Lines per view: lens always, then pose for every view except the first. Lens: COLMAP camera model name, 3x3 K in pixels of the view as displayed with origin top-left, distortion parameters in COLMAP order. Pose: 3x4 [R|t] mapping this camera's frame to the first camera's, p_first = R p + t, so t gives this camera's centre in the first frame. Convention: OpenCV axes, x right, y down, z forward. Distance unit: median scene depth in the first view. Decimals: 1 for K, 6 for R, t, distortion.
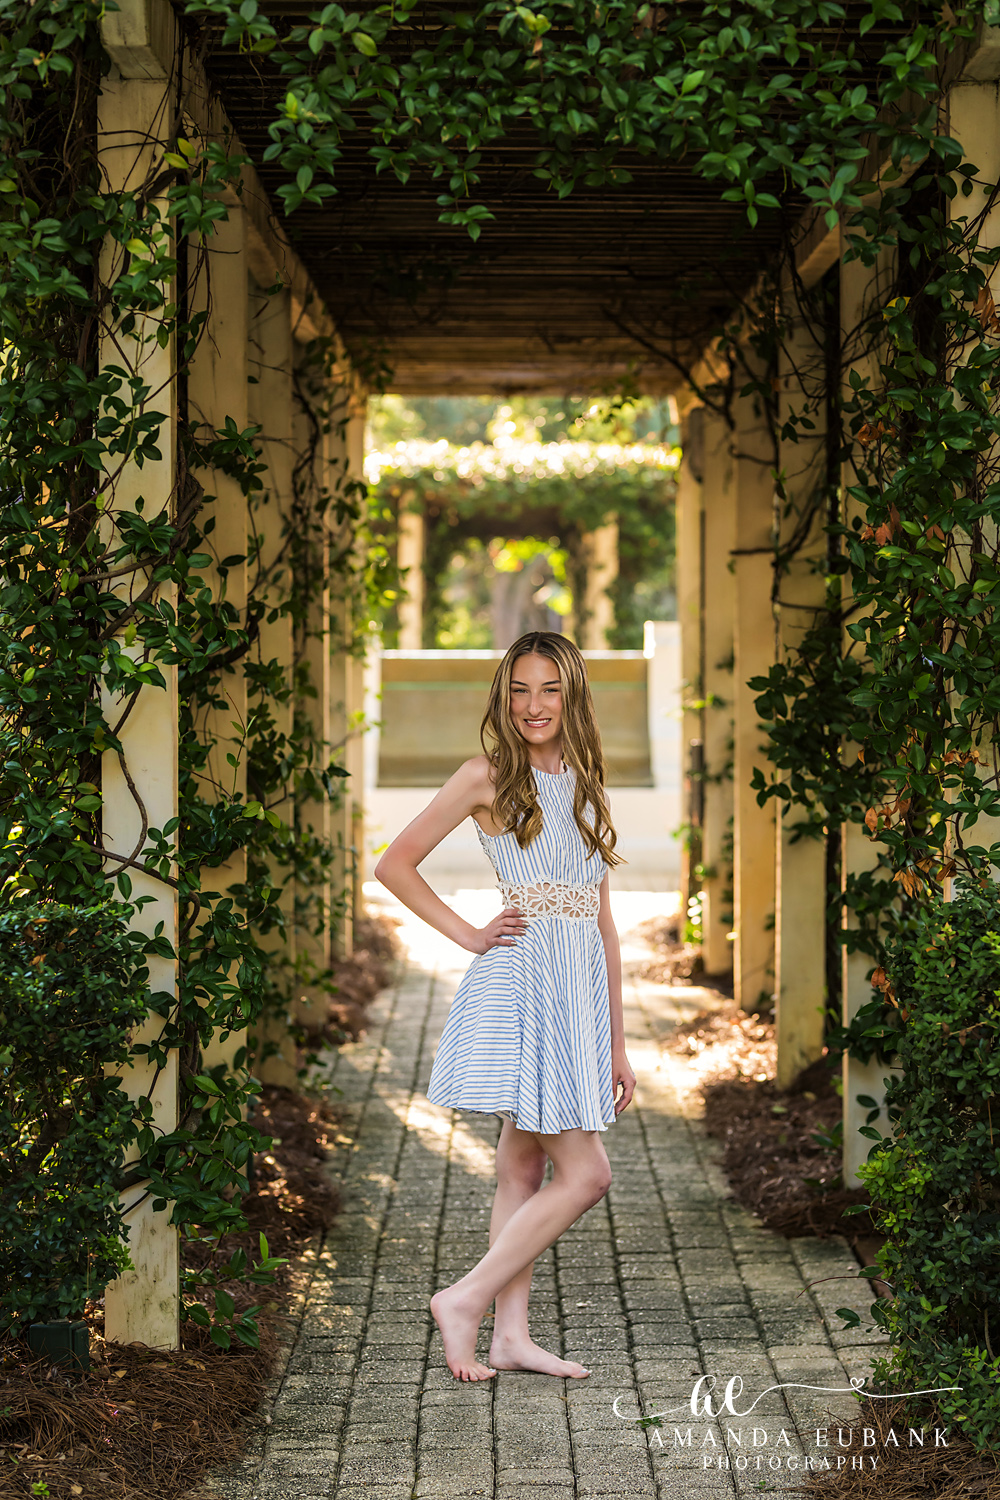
lens RADIAL K [[3388.2, 0, 500.0], [0, 3388.2, 750.0], [0, 0, 1]] dist [-0.026800, -0.410137]
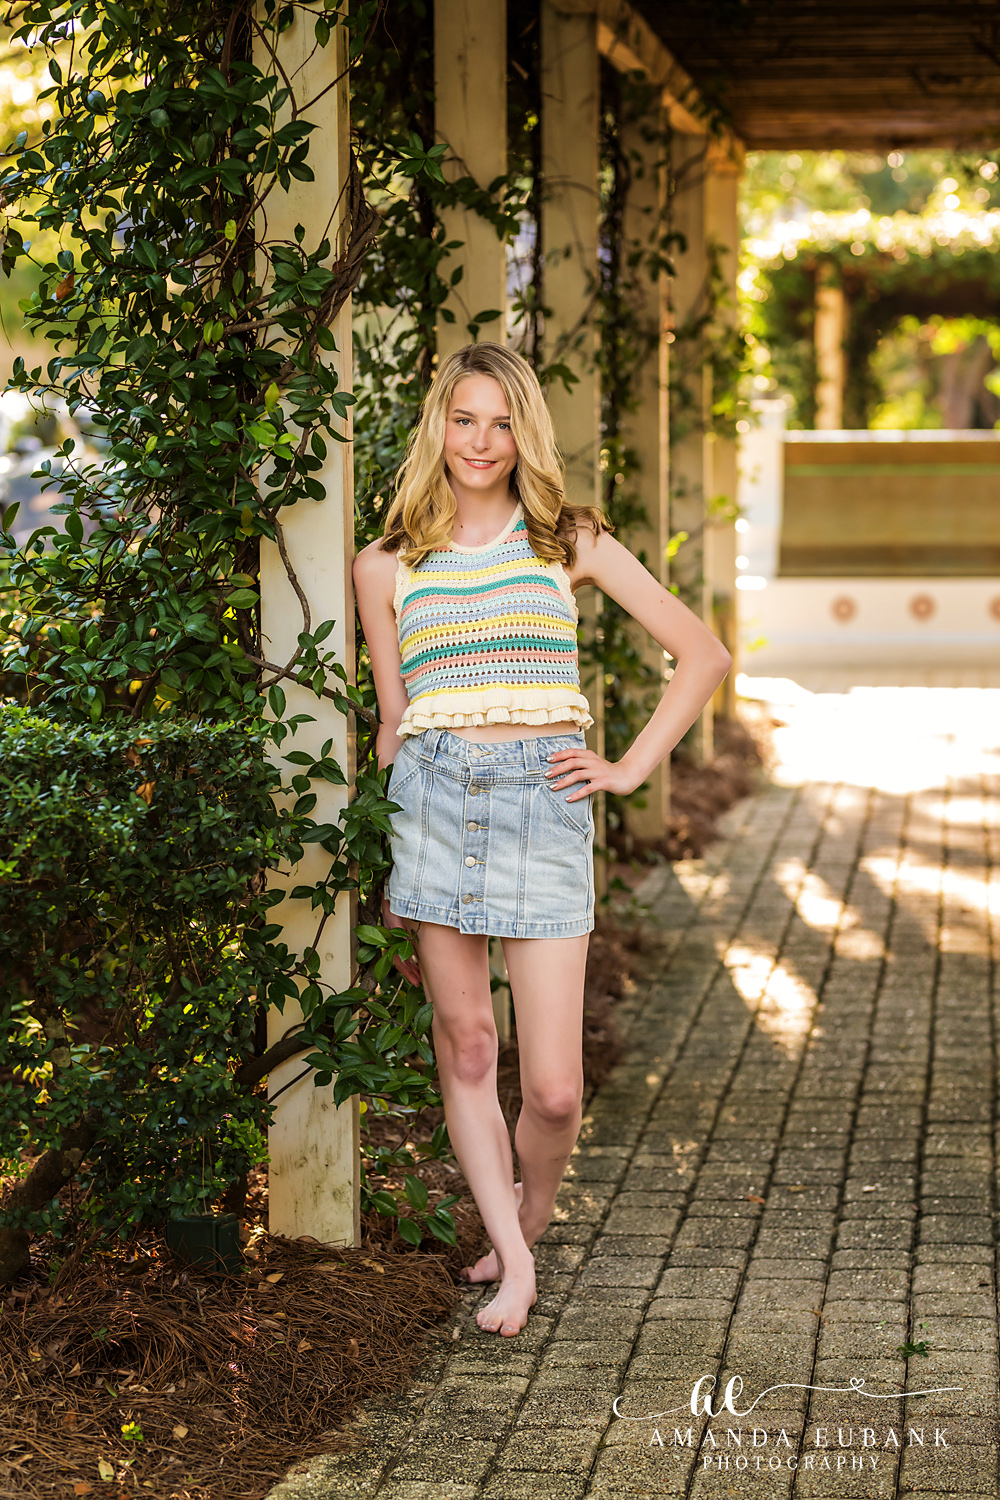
lens RADIAL K [[3388.2, 0, 500.0], [0, 3388.2, 750.0], [0, 0, 1]] dist [-0.026800, -0.410137]
pose [[0.990490, 0.006203, -0.137445, 0.050947], [0.002276, 0.998108, 0.061448, 0.001711], [0.137566, -0.061177, 0.988602, 0.161580]]
